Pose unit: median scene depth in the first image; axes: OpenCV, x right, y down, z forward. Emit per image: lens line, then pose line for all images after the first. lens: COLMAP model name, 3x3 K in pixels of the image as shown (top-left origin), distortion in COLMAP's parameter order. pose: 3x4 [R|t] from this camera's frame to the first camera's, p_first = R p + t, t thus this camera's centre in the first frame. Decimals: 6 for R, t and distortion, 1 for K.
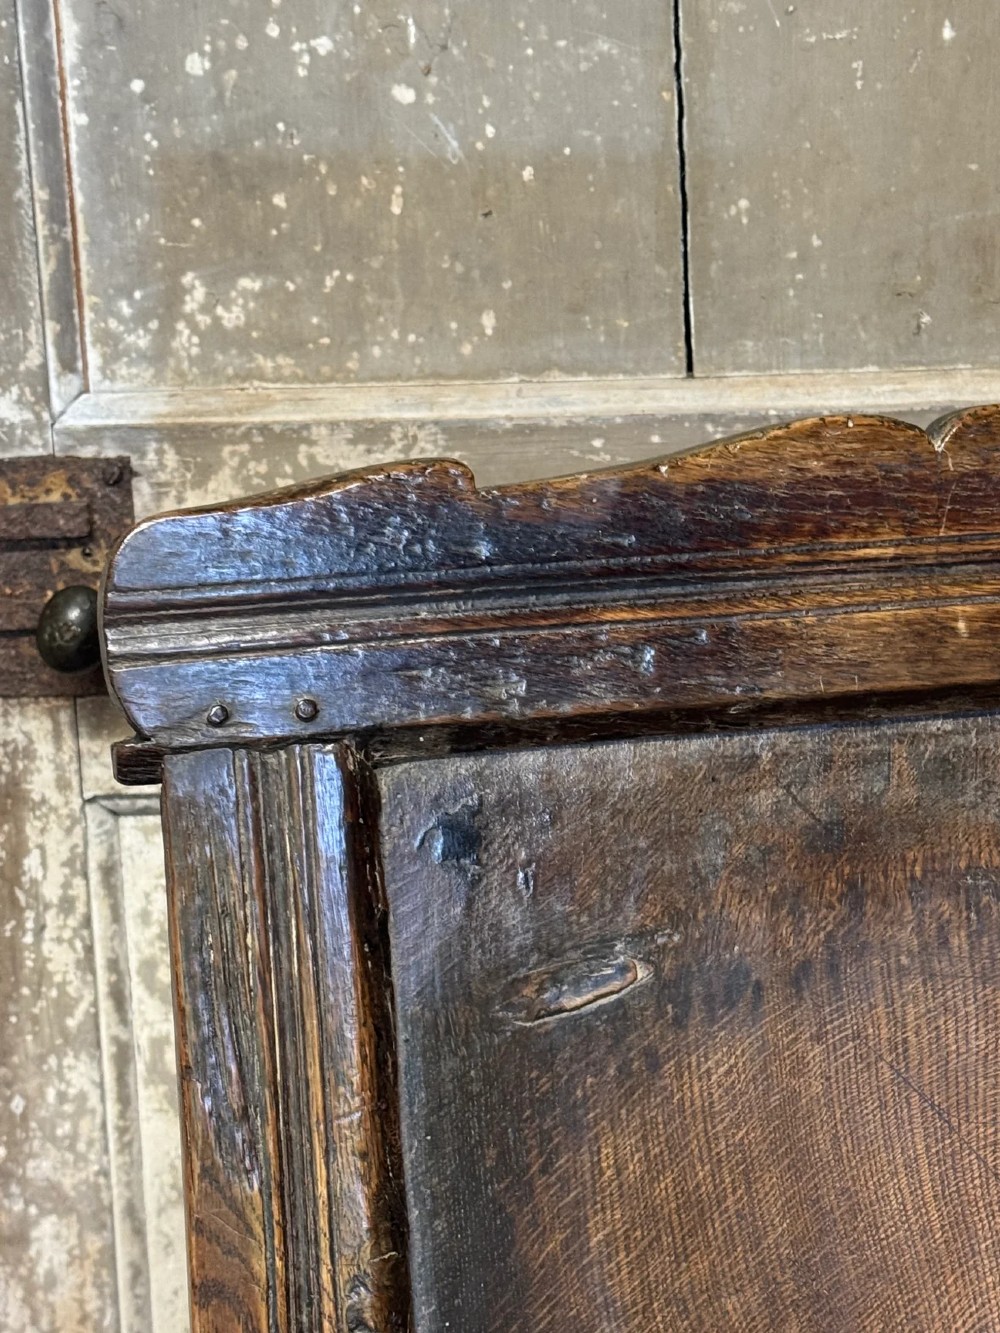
lens RADIAL K [[2407.7, 0, 580.0], [0, 2407.7, 678.7], [0, 0, 1]] dist [0.171308, 0.000000]
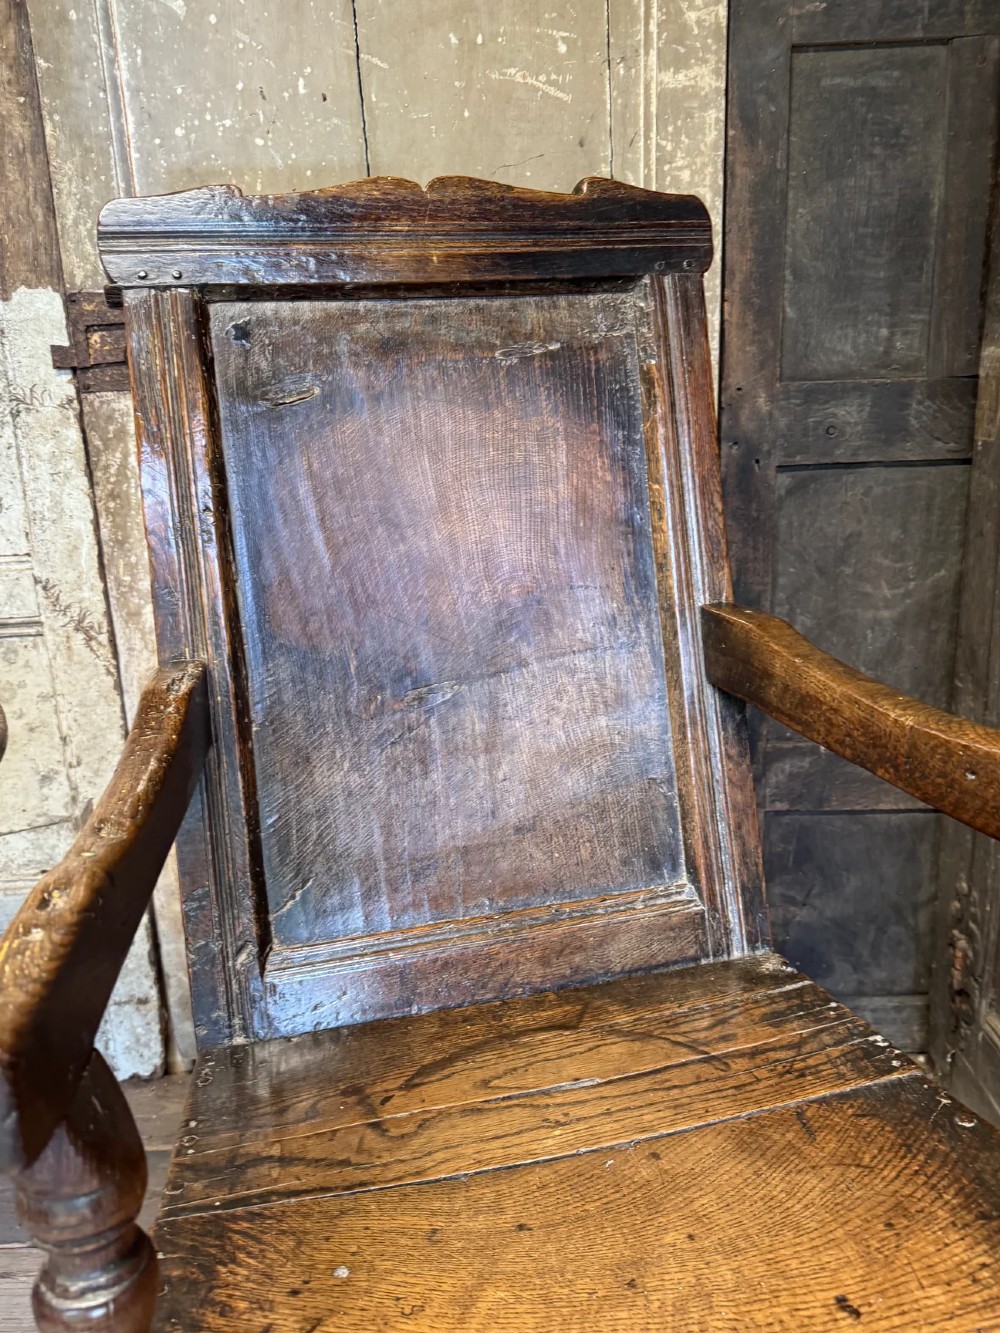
lens RADIAL K [[972.5, 0, 491.9], [0, 972.5, 666.0], [0, 0, 1]] dist [0.009984, -0.012809]
pose [[0.999562, -0.021214, 0.020629, 0.190294], [0.020841, 0.999618, 0.018139, 0.408637], [-0.021006, -0.017701, 0.999623, -0.075724]]
